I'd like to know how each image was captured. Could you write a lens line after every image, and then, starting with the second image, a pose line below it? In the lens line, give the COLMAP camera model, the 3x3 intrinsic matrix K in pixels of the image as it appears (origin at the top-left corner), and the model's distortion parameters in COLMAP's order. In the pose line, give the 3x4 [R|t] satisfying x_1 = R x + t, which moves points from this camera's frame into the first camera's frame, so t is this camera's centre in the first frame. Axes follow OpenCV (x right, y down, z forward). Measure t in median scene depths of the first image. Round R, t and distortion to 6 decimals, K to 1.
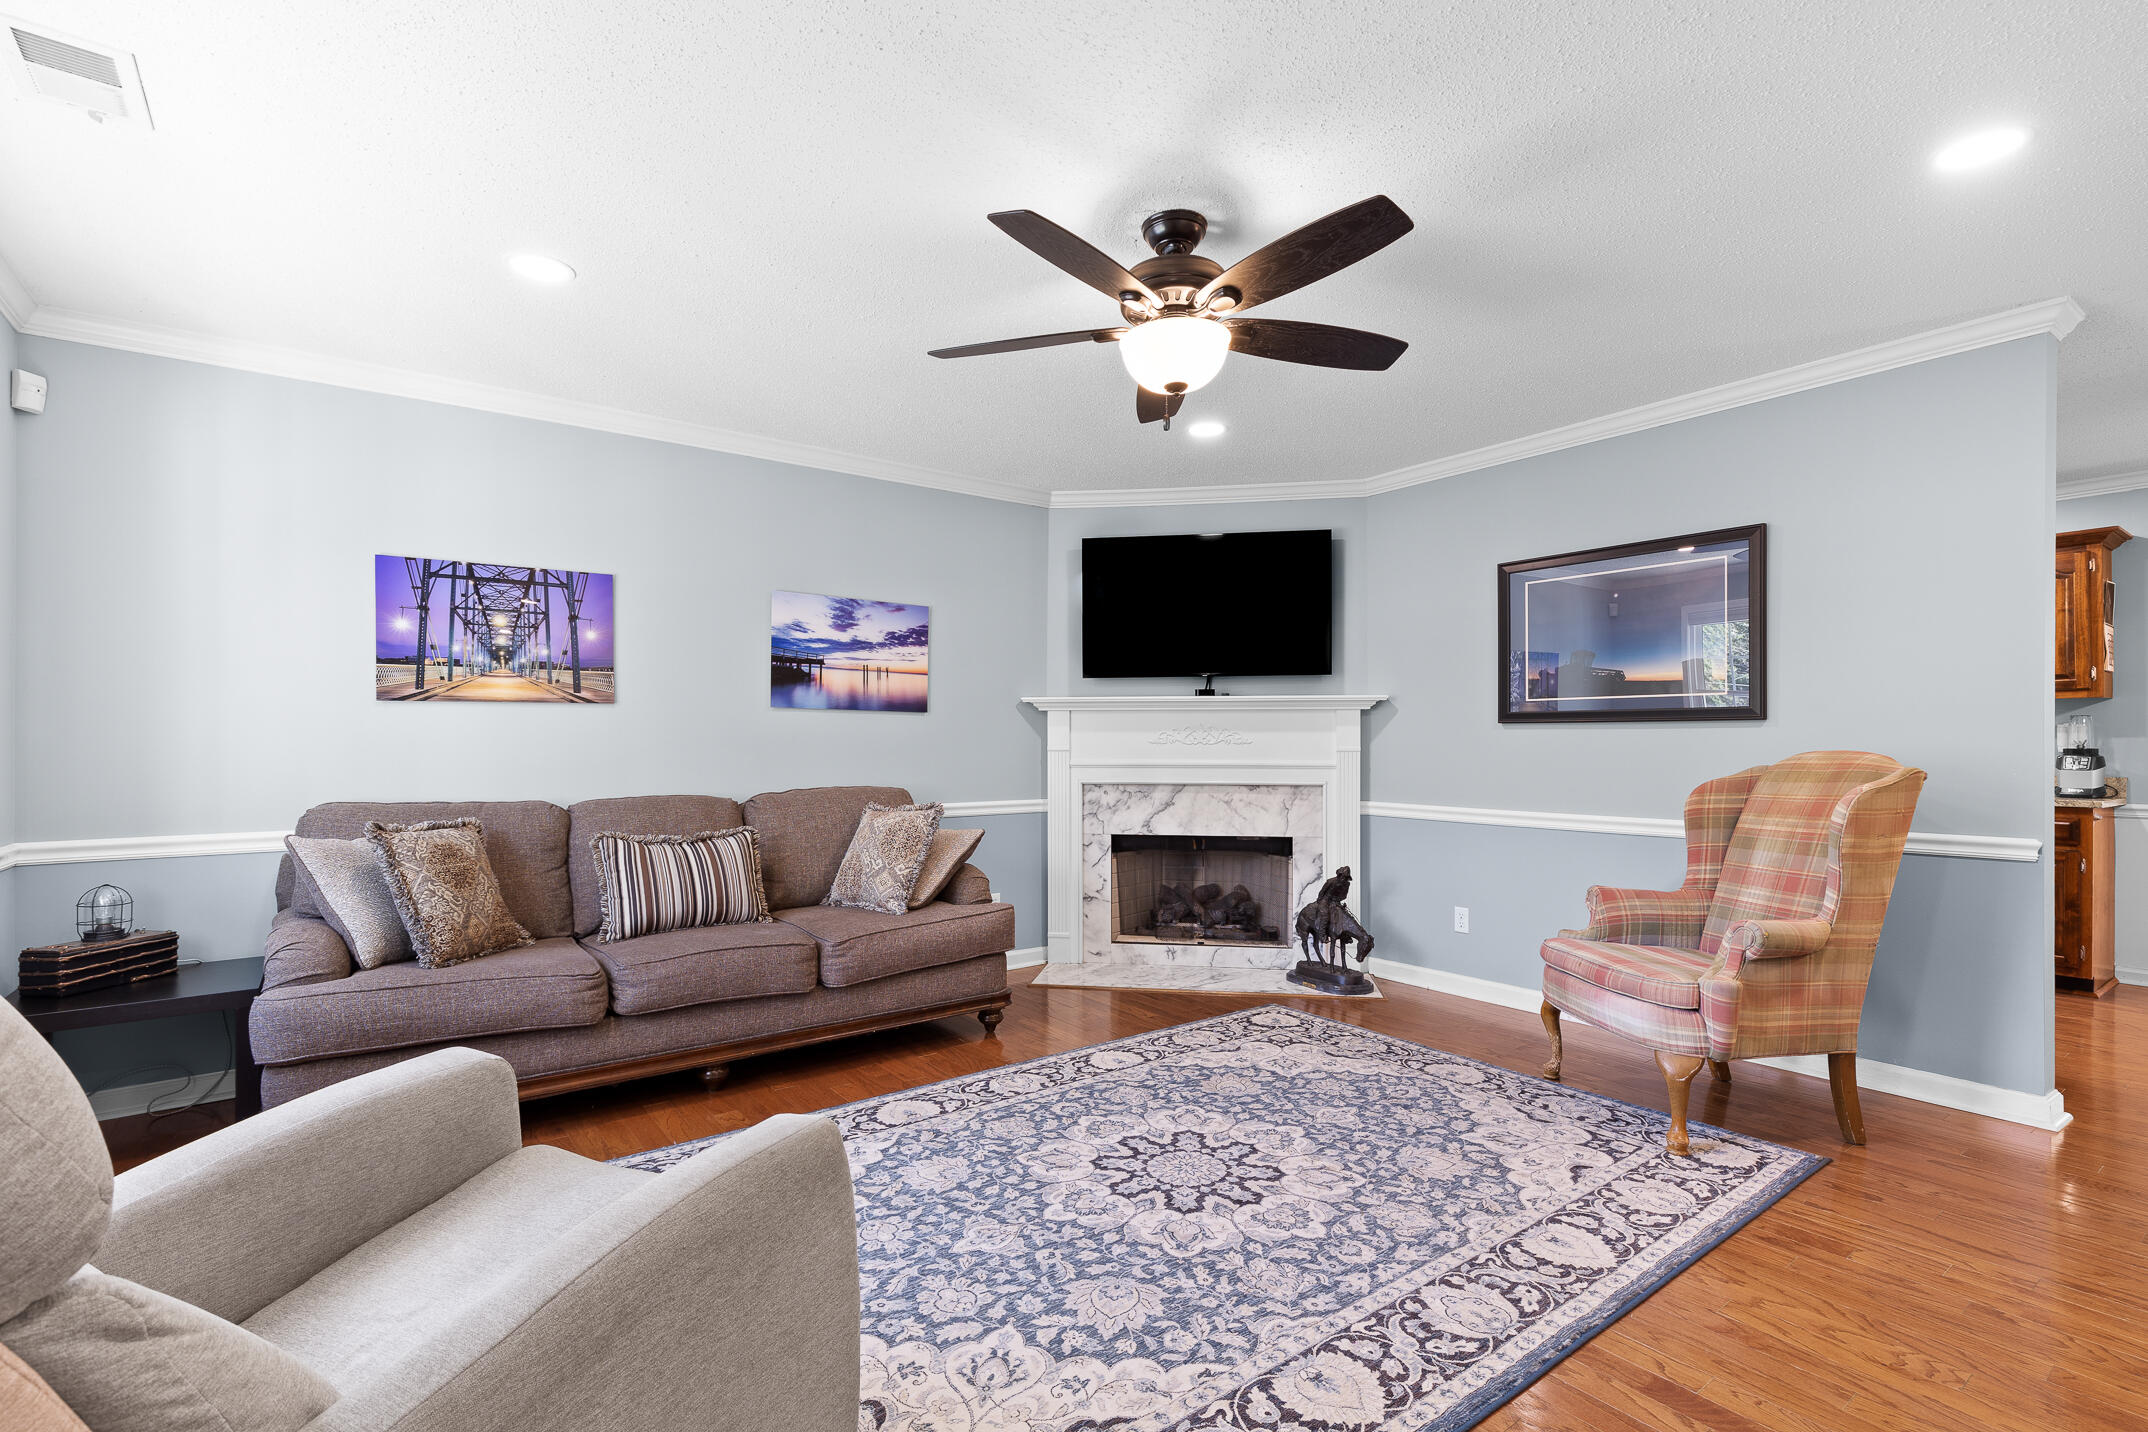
lens RADIAL K [[991.9, 0, 1034.1], [0, 991.9, 740.1], [0, 0, 1]] dist [0.010815, -0.000889]
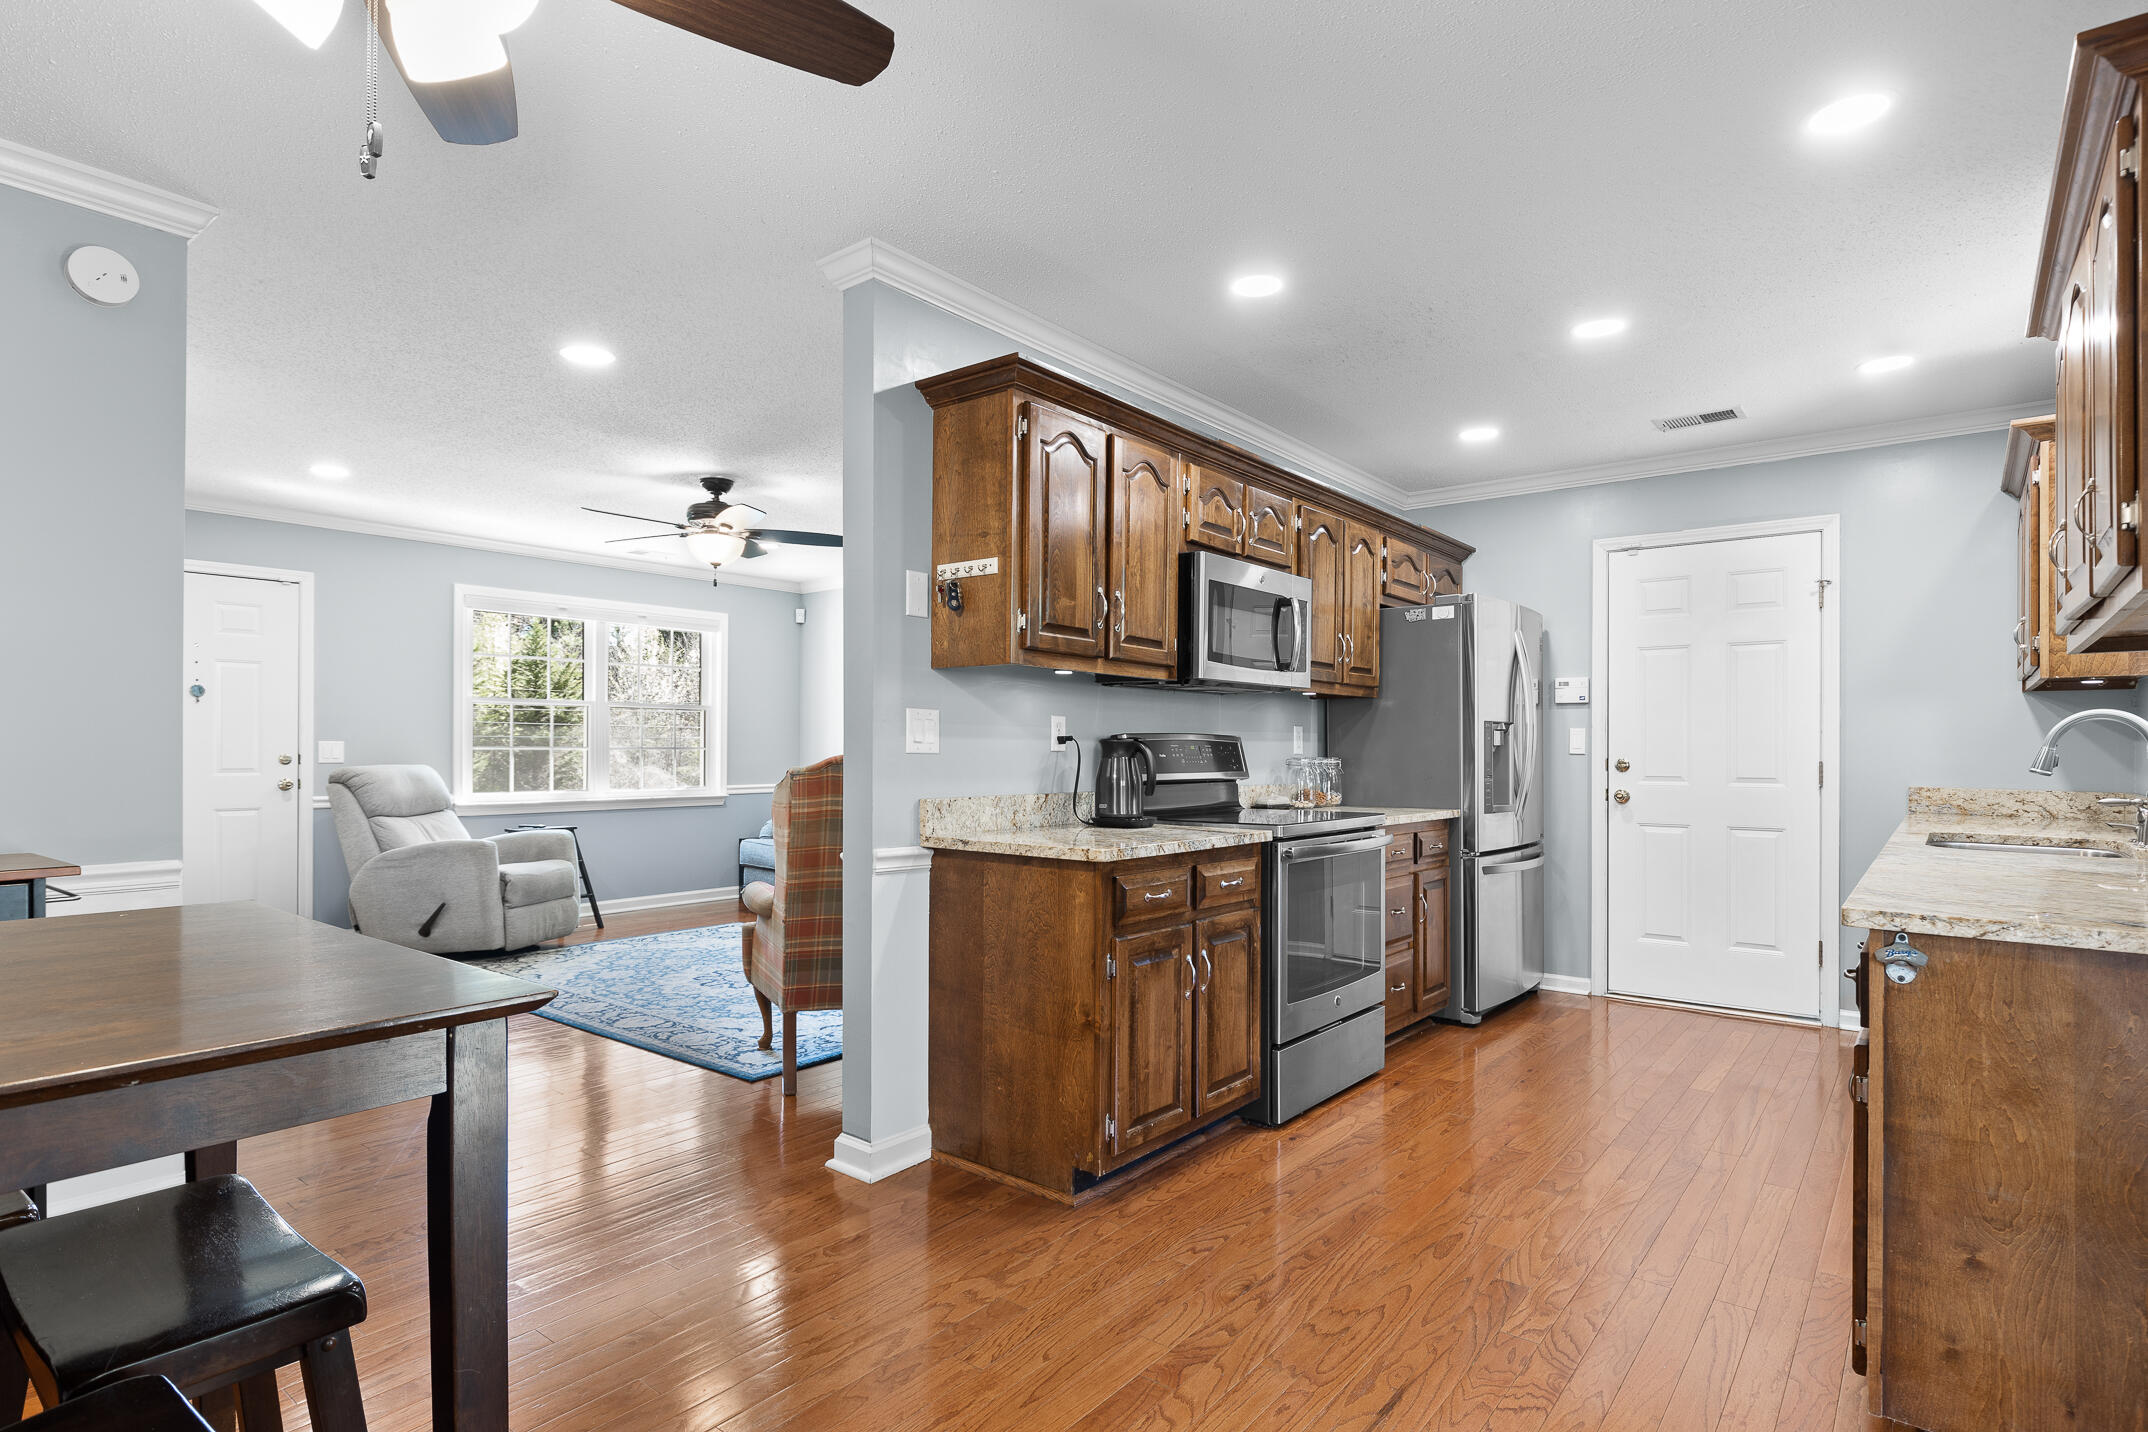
lens RADIAL K [[1066.8, 0, 1071.3], [0, 1066.8, 745.8], [0, 0, 1]] dist [-0.001648, 0.000700]
pose [[0.264167, -0.002877, -0.964473, 1.354037], [-0.000016, 0.999996, -0.002987, 0.005205], [0.964477, 0.000805, 0.264166, 0.644114]]
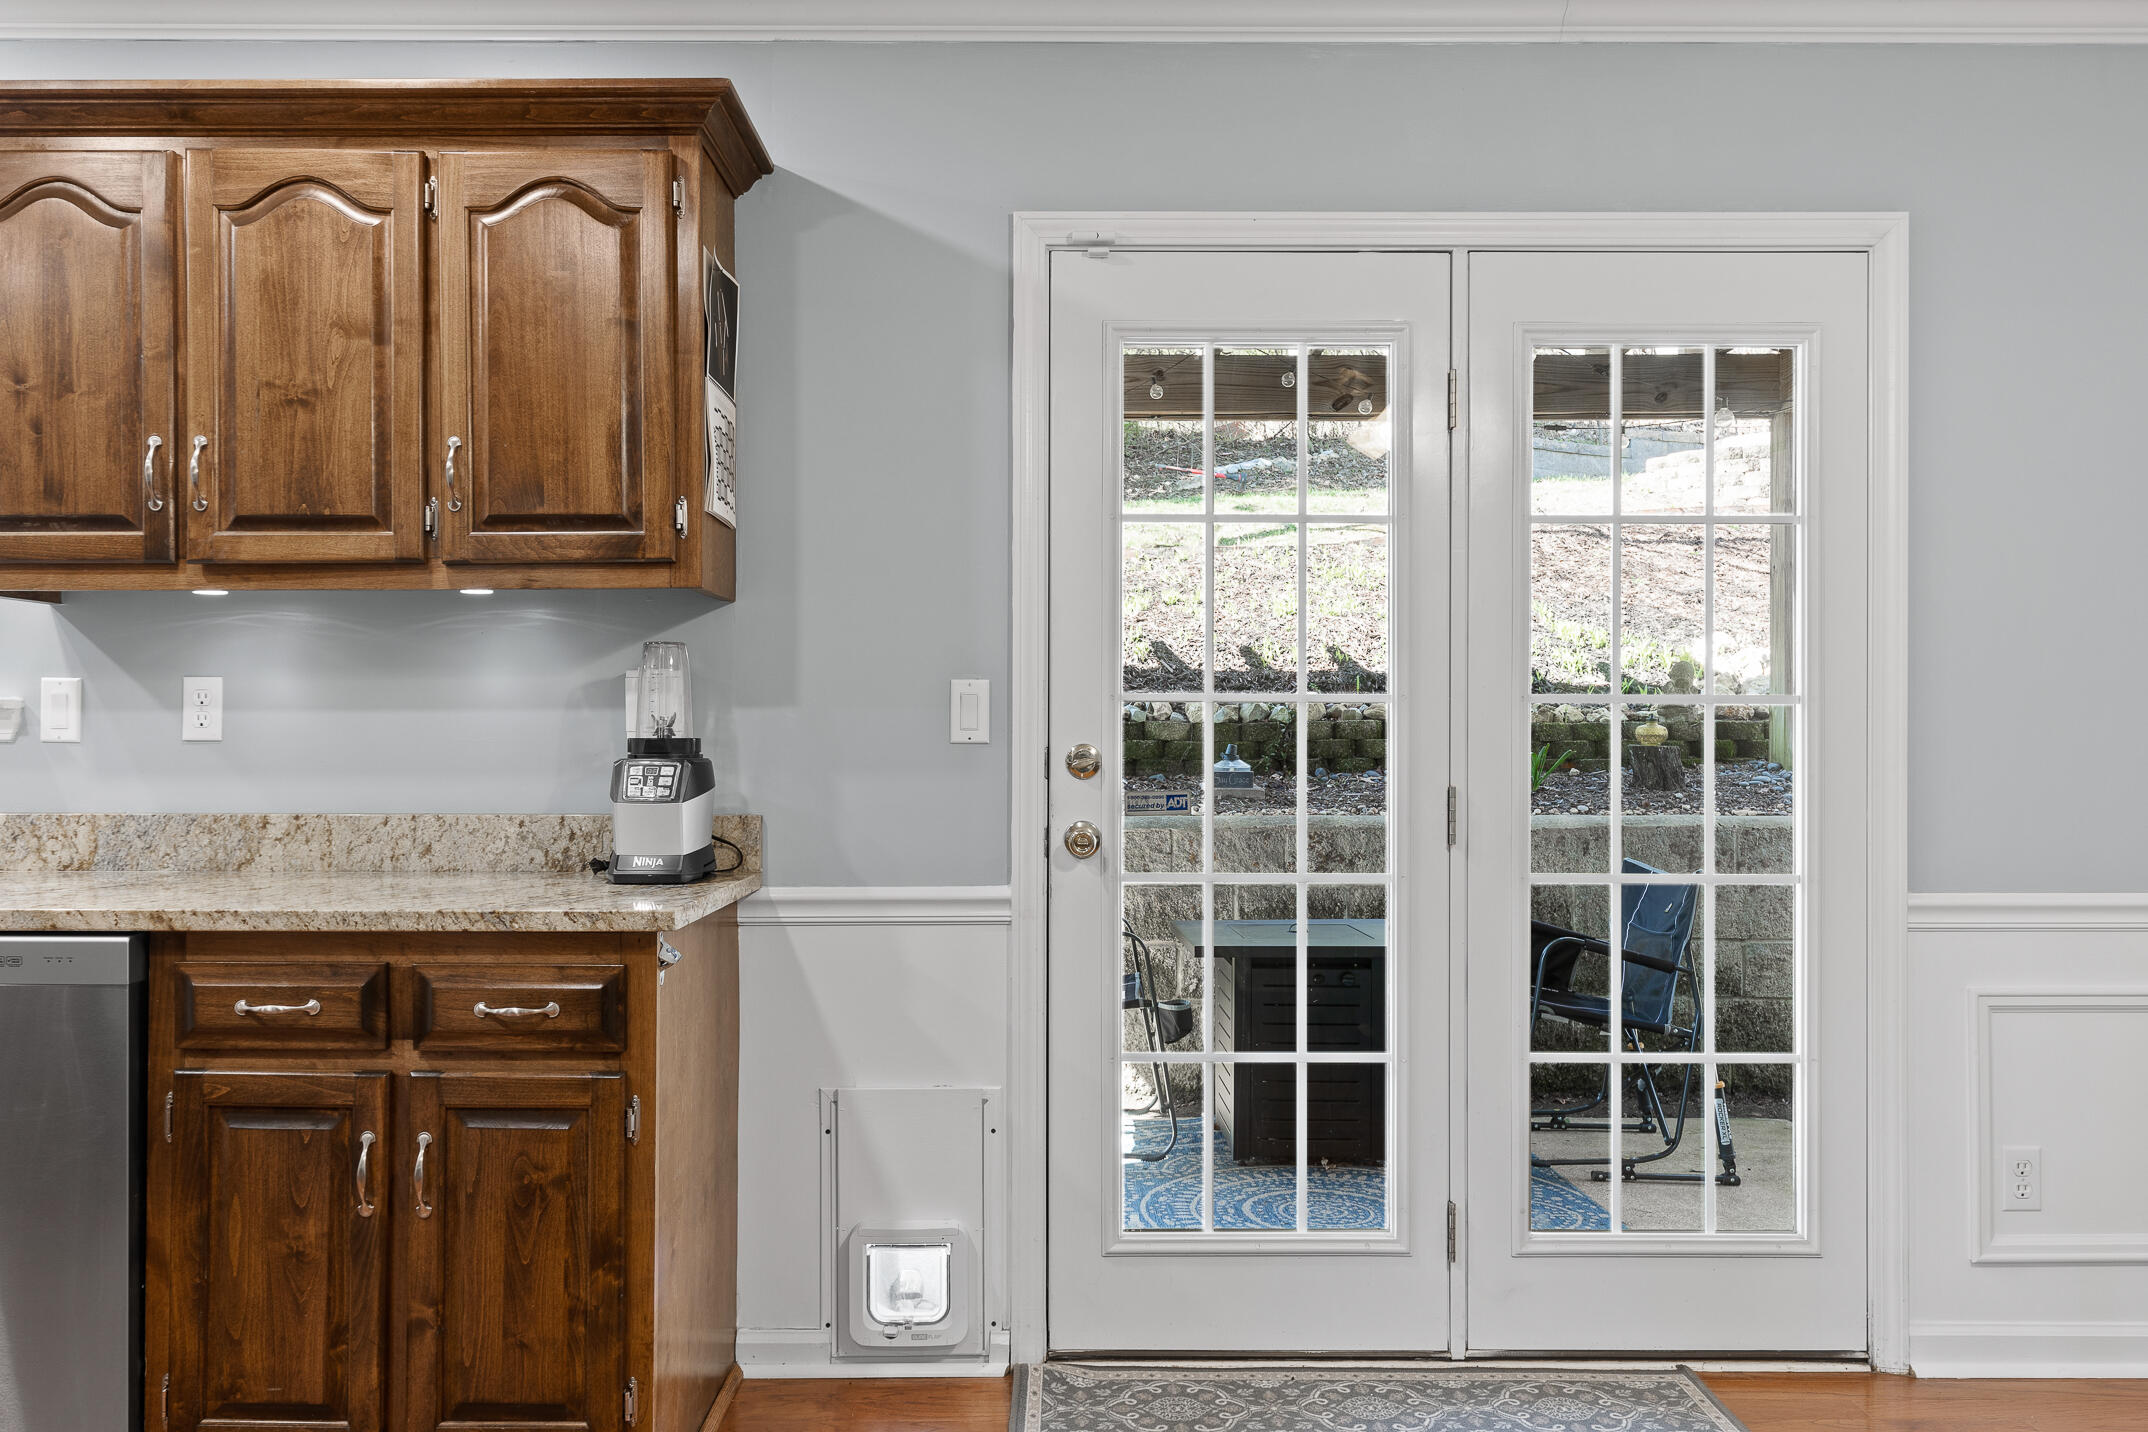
lens RADIAL K [[1574.1, 0, 1065.8], [0, 1574.1, 721.8], [0, 0, 1]] dist [-0.003926, -0.001735]
pose [[0.578267, 0.000374, 0.815848, 0.739564], [-0.003030, 0.999994, 0.001689, 0.001376], [-0.815842, -0.003448, 0.578264, 0.621594]]
